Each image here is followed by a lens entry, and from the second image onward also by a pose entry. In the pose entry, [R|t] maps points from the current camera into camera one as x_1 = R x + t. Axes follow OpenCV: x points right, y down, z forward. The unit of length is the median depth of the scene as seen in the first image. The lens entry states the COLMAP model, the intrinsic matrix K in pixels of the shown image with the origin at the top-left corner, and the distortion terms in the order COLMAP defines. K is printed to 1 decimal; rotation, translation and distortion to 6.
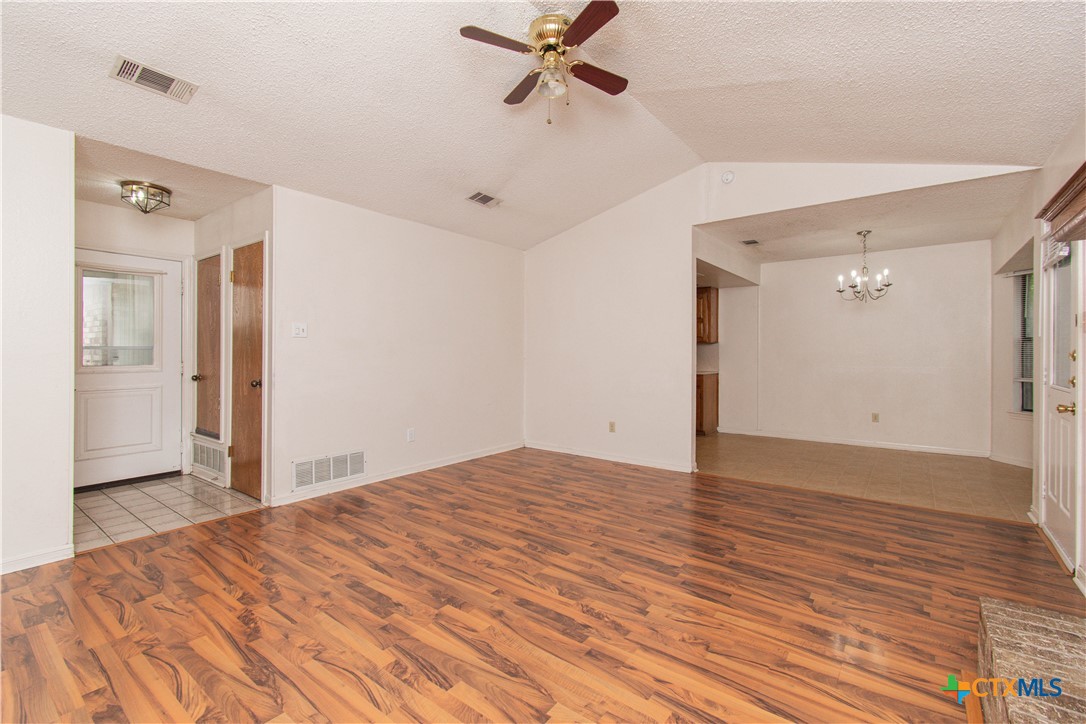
lens RADIAL K [[478.7, 0, 553.6], [0, 478.7, 355.9], [0, 0, 1]] dist [0.003985, -0.002430]
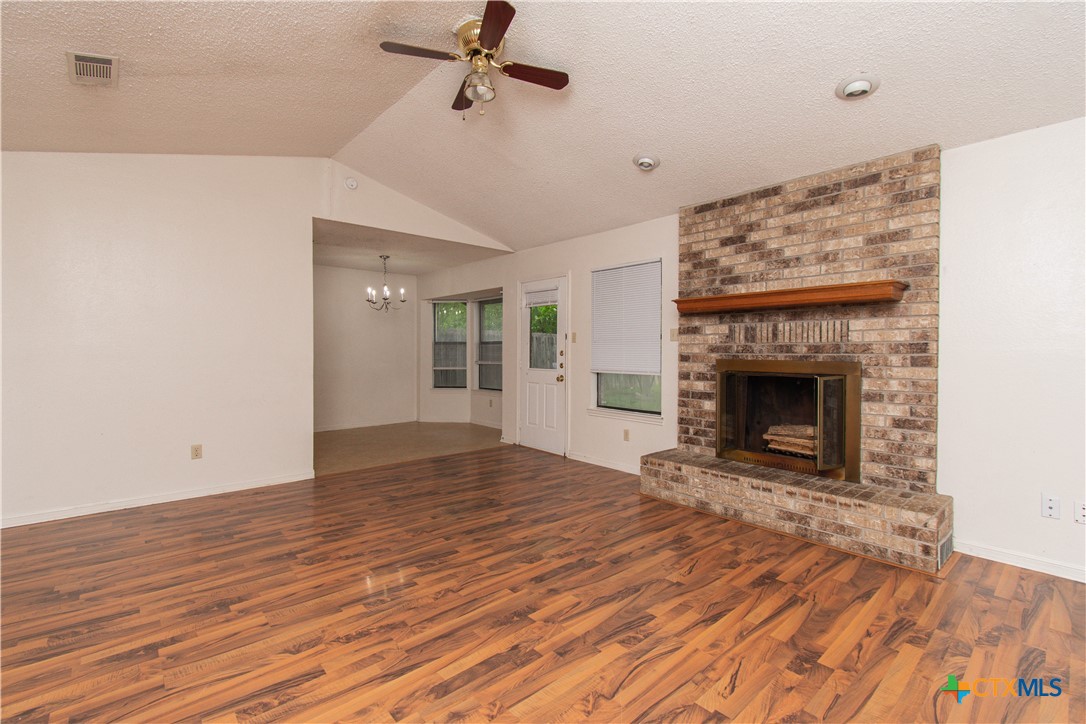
lens RADIAL K [[478.7, 0, 532.5], [0, 478.7, 354.6], [0, 0, 1]] dist [0.003985, -0.002430]
pose [[0.204641, -0.006318, 0.978817, -0.965202], [0.004352, 0.999975, 0.005544, -0.005985], [-0.978828, 0.003125, 0.204663, 0.665771]]
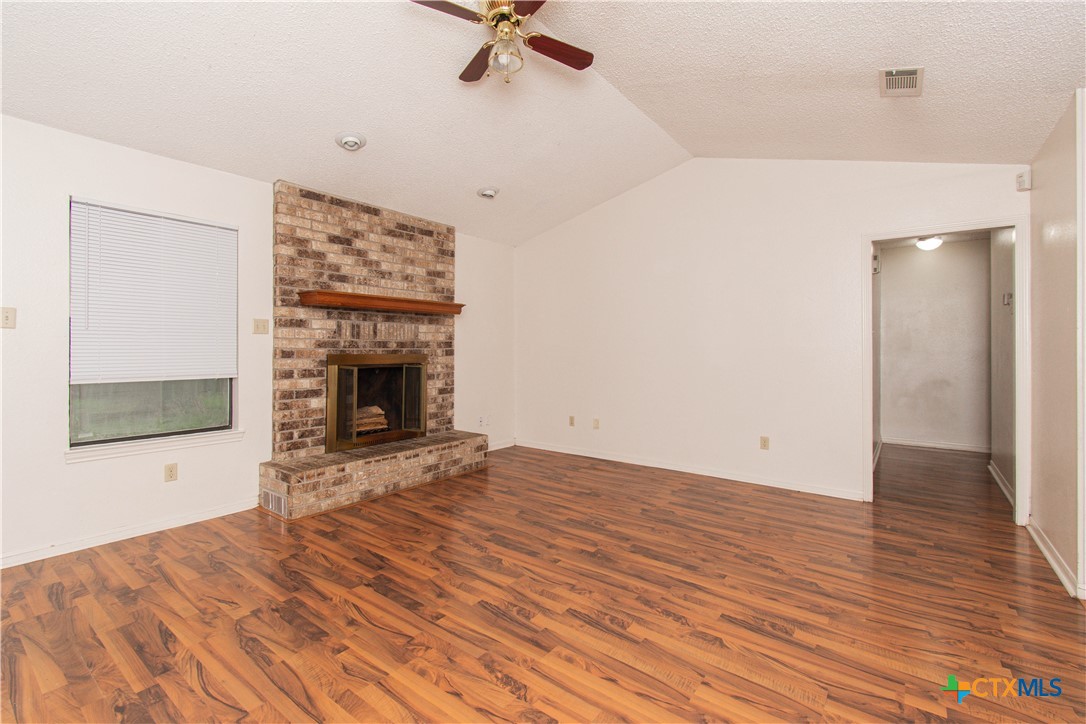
lens RADIAL K [[478.7, 0, 556.0], [0, 478.7, 343.4], [0, 0, 1]] dist [0.003985, -0.002430]
pose [[-0.999918, -0.006235, -0.011223, -0.089417], [-0.006246, 0.999980, 0.000980, -0.020725], [0.011217, 0.001050, -0.999937, 1.884360]]
